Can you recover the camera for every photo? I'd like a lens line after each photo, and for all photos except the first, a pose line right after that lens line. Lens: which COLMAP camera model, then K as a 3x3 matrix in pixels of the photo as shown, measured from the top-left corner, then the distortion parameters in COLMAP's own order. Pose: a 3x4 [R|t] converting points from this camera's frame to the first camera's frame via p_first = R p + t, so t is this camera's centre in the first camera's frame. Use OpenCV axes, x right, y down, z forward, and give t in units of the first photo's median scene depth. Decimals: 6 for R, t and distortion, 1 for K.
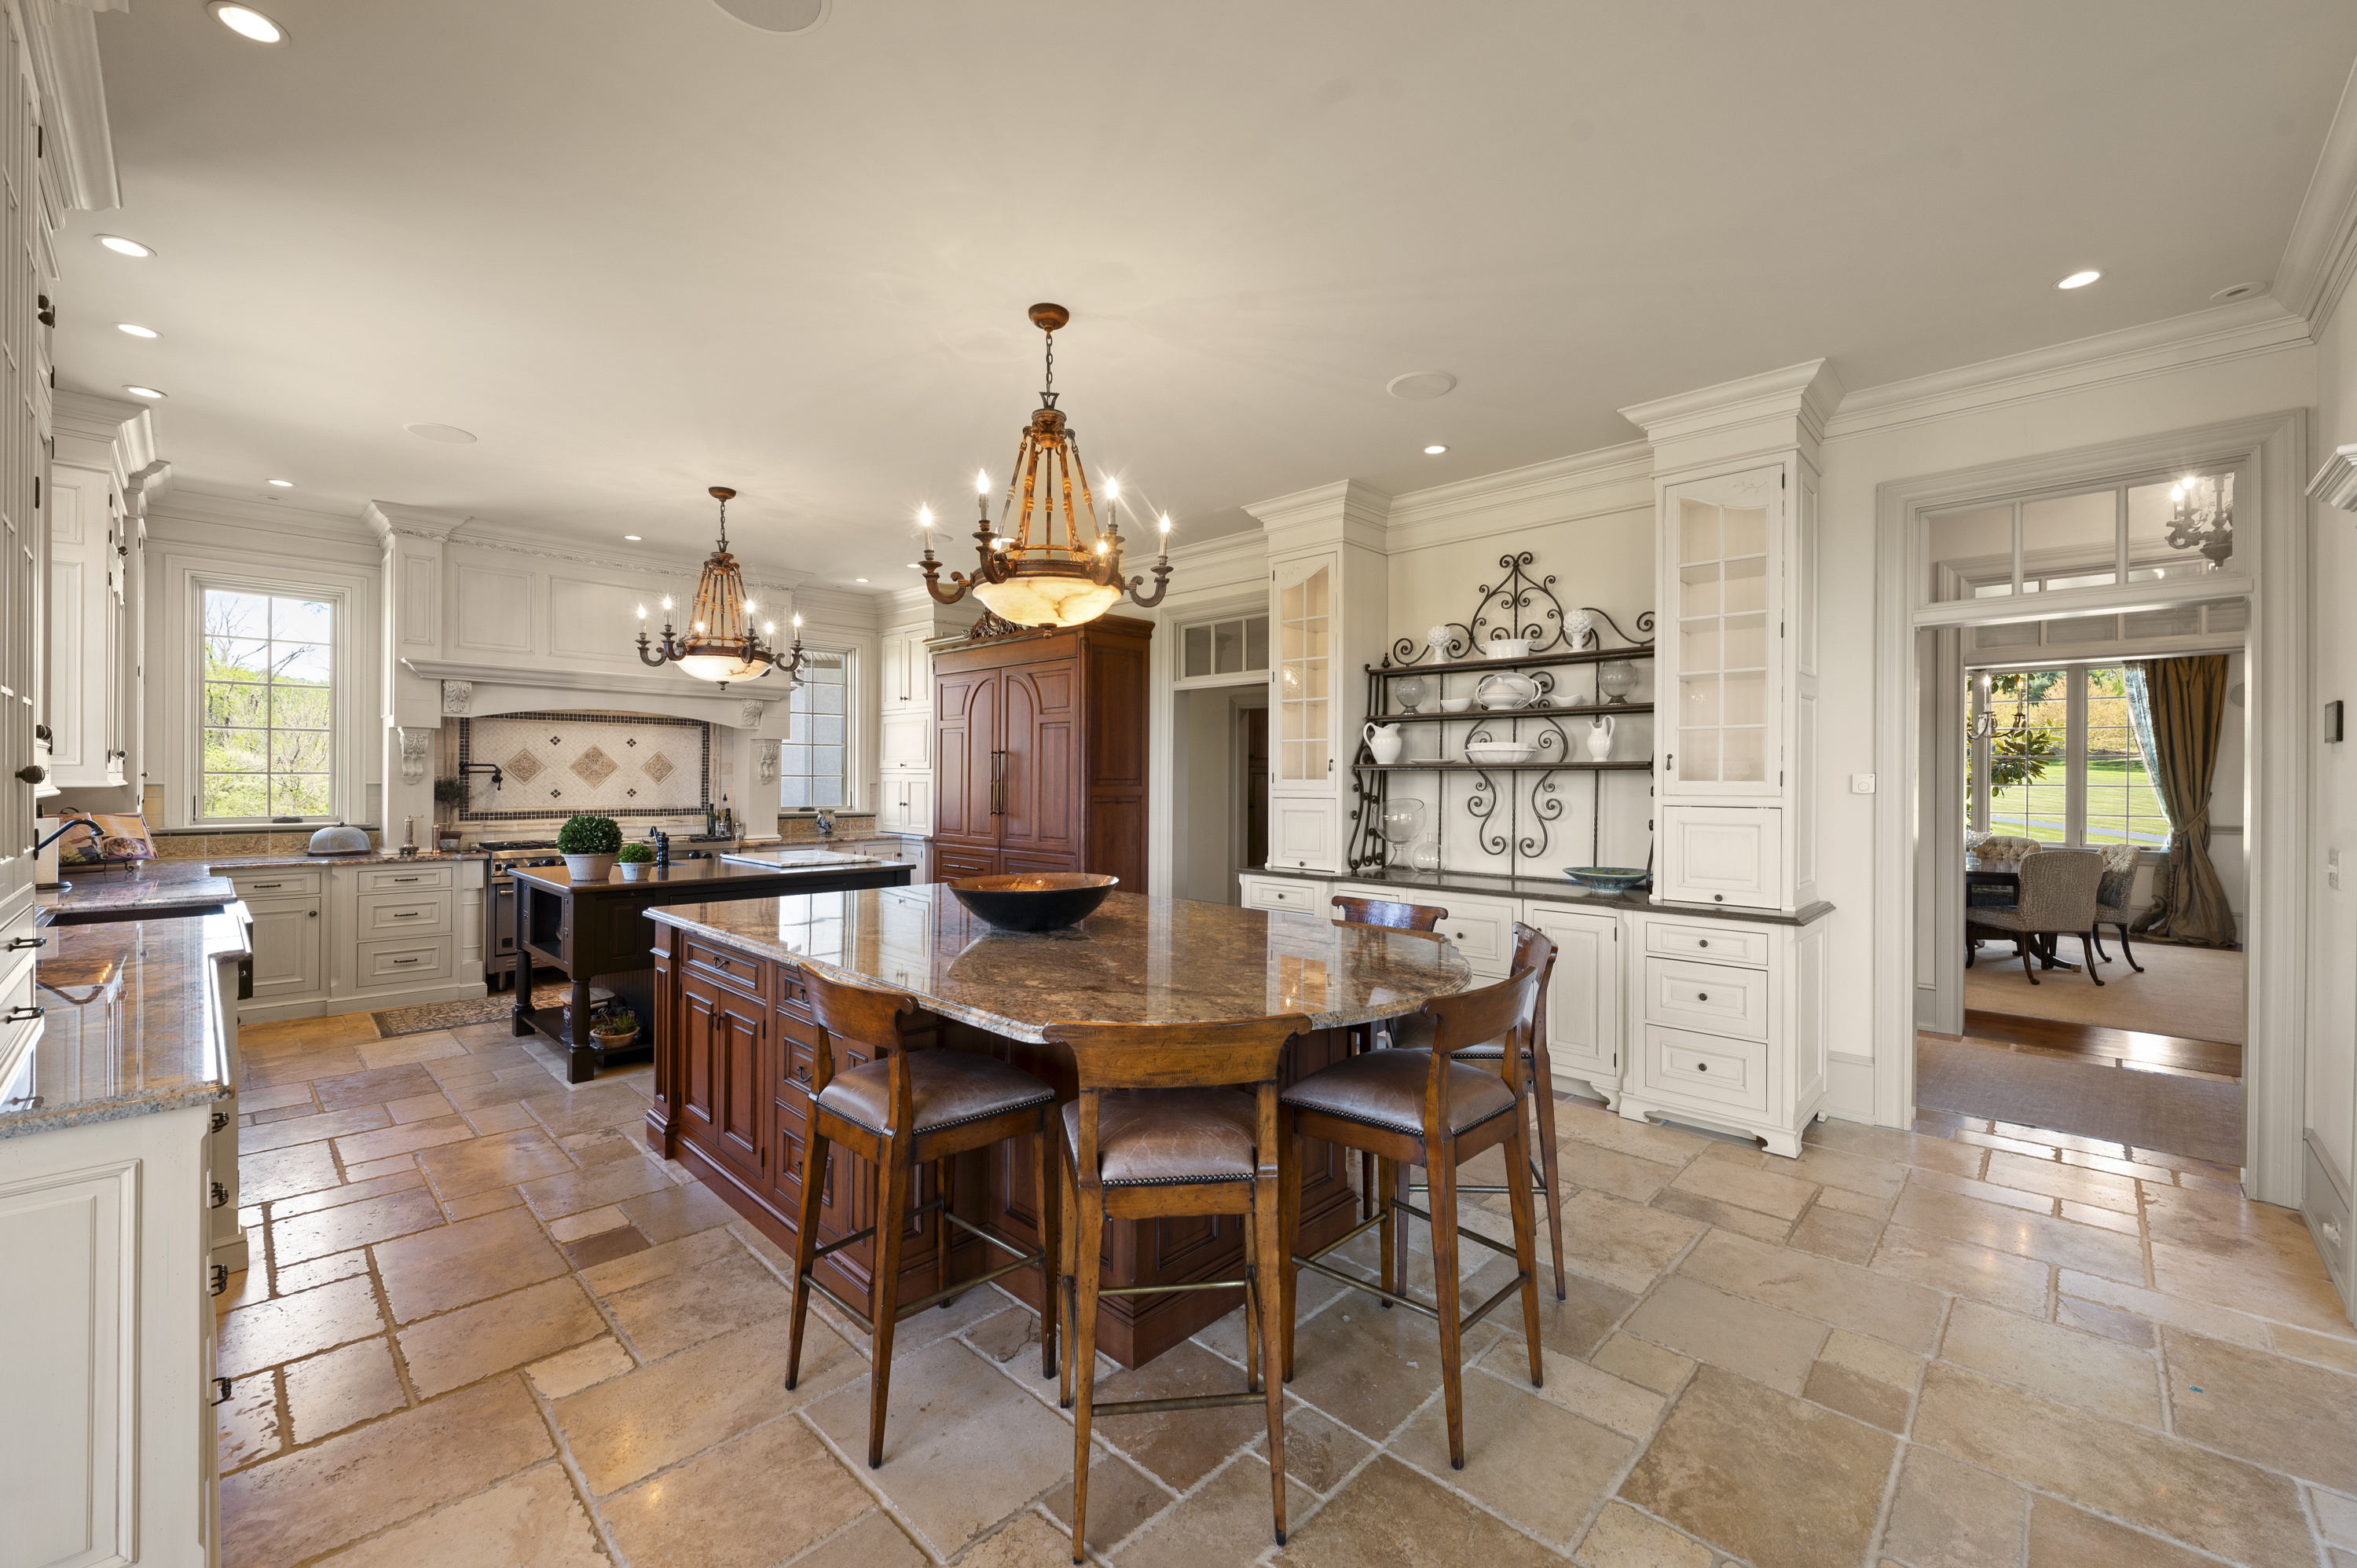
lens RADIAL K [[944.4, 0, 1194.8], [0, 944.4, 779.6], [0, 0, 1]] dist [-0.000723, 0.000131]
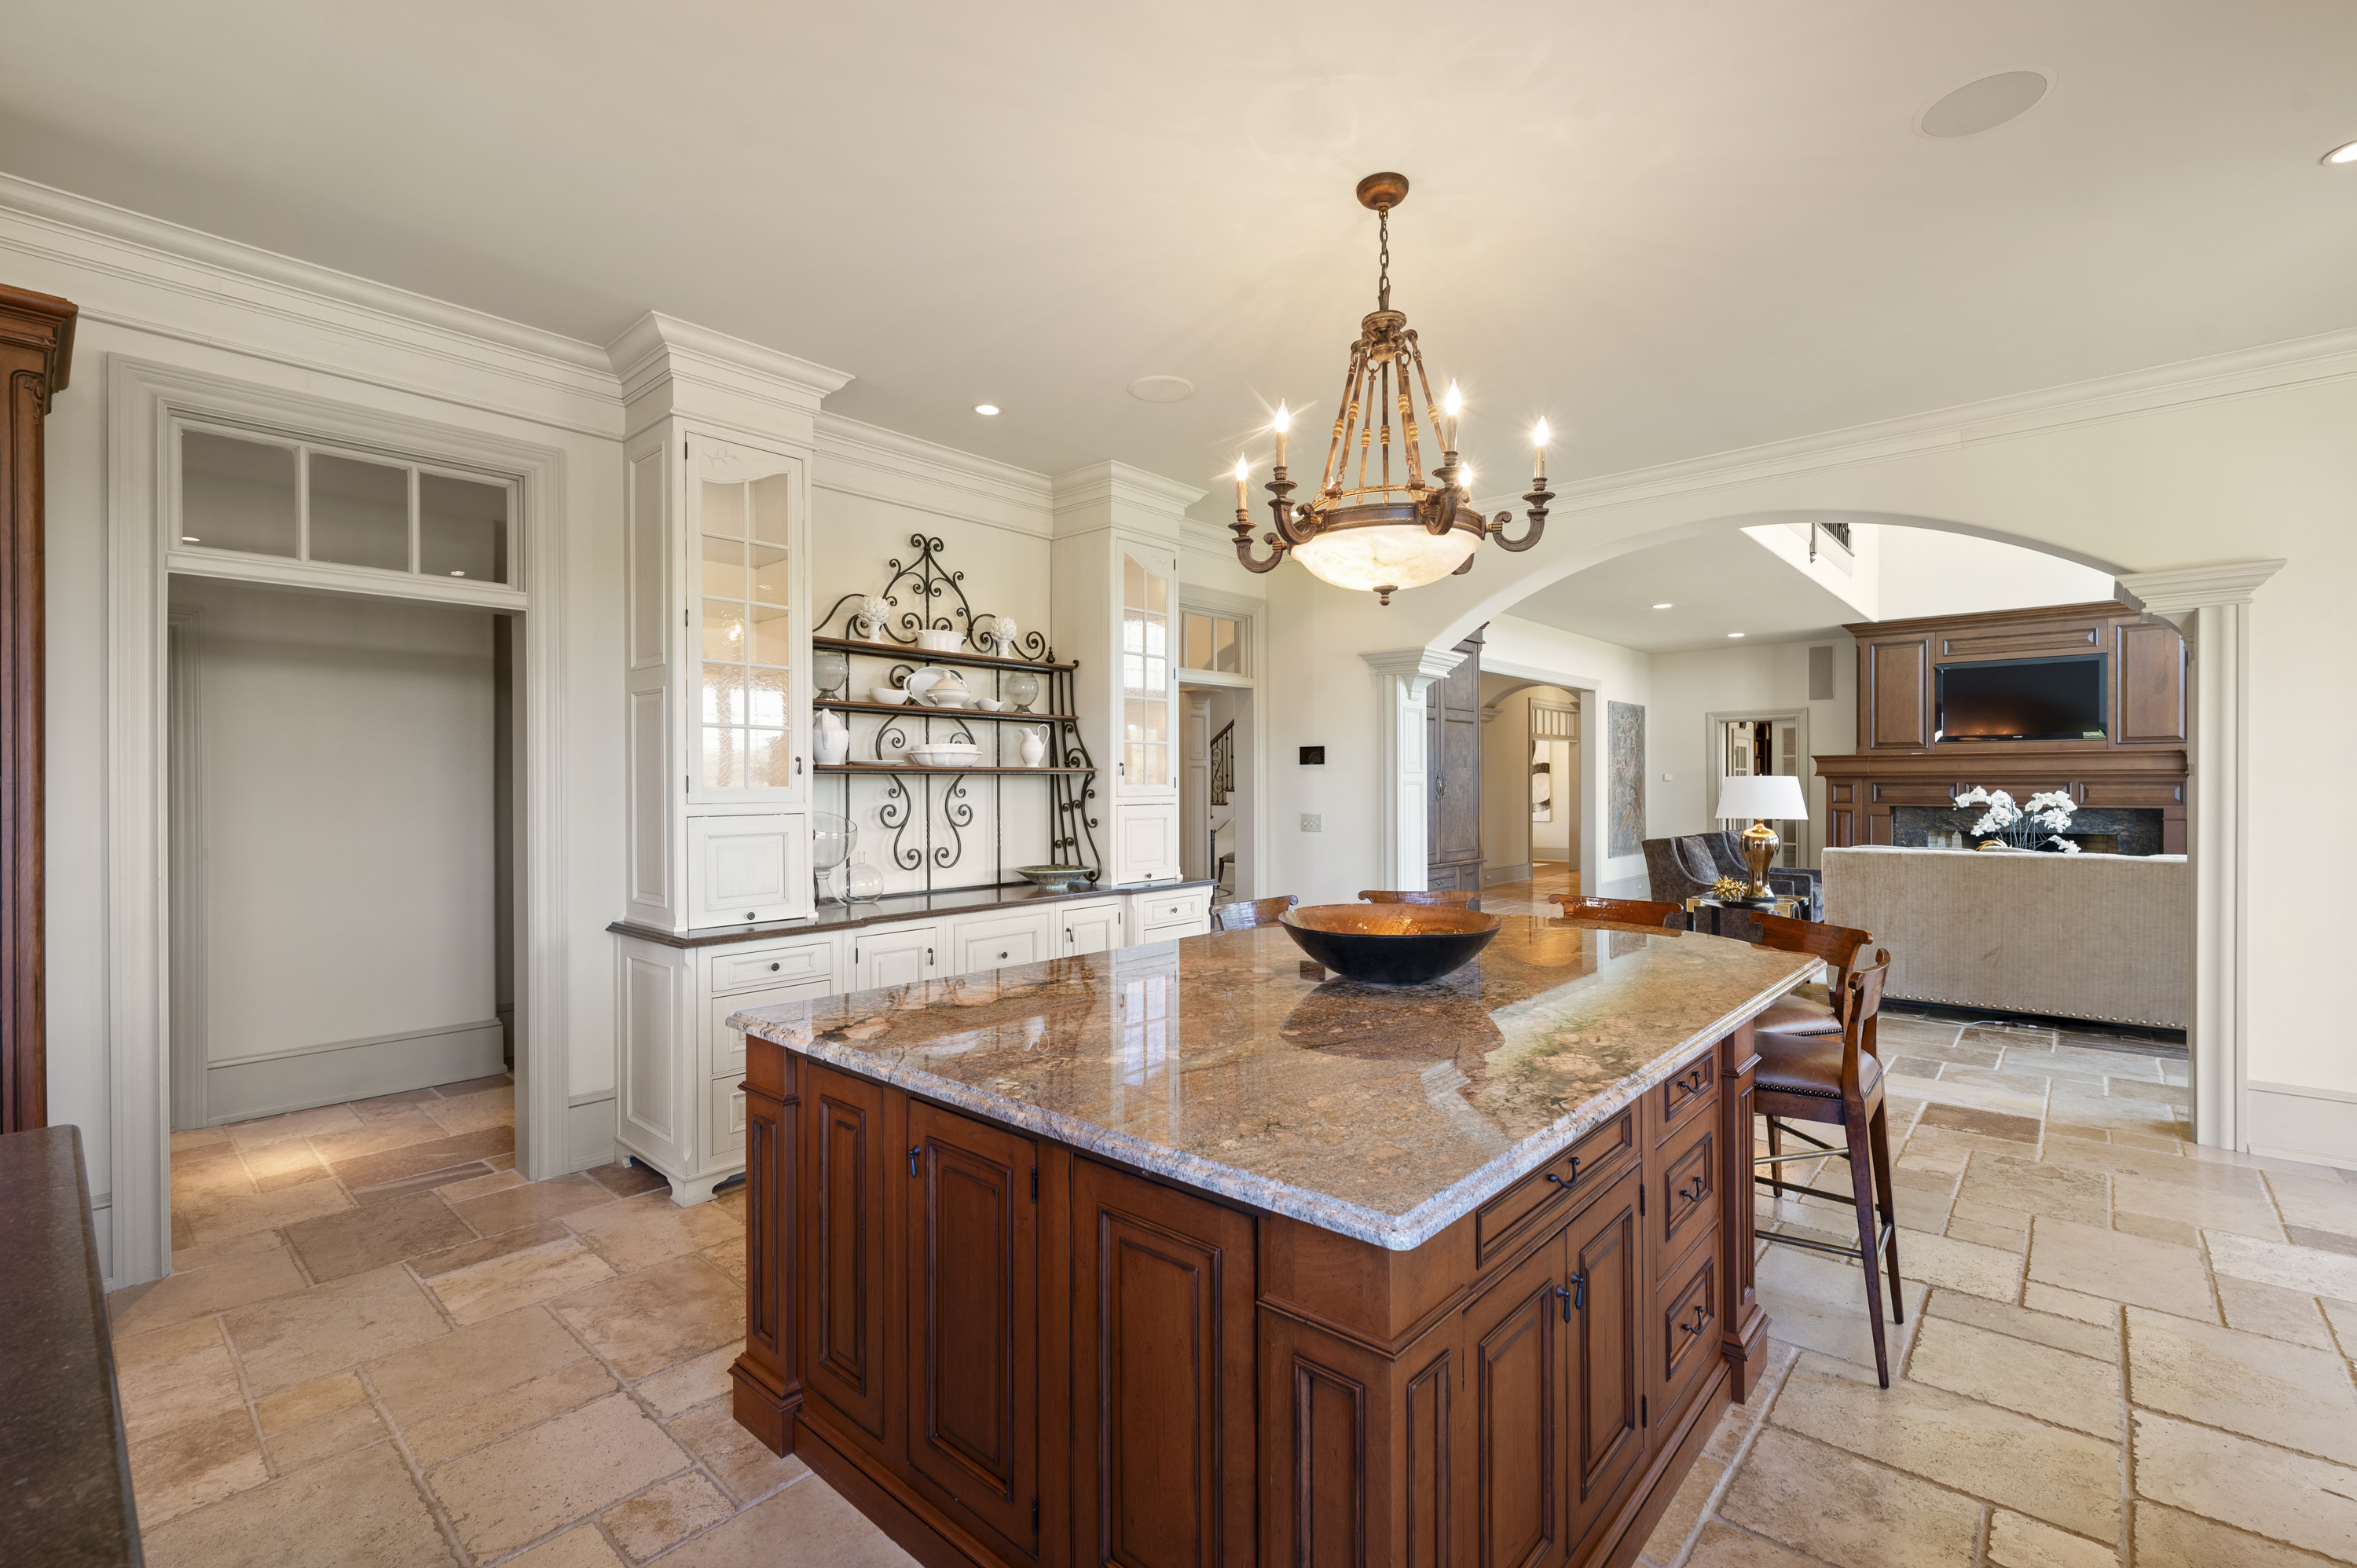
lens RADIAL K [[1014.2, 0, 1201.4], [0, 1014.2, 777.3], [0, 0, 1]] dist [0.000969, -0.000168]
pose [[-0.034115, 0.001459, 0.999417, -0.598445], [0.003822, 0.999992, -0.001330, -0.004395], [-0.999411, 0.003775, -0.034120, 0.716225]]
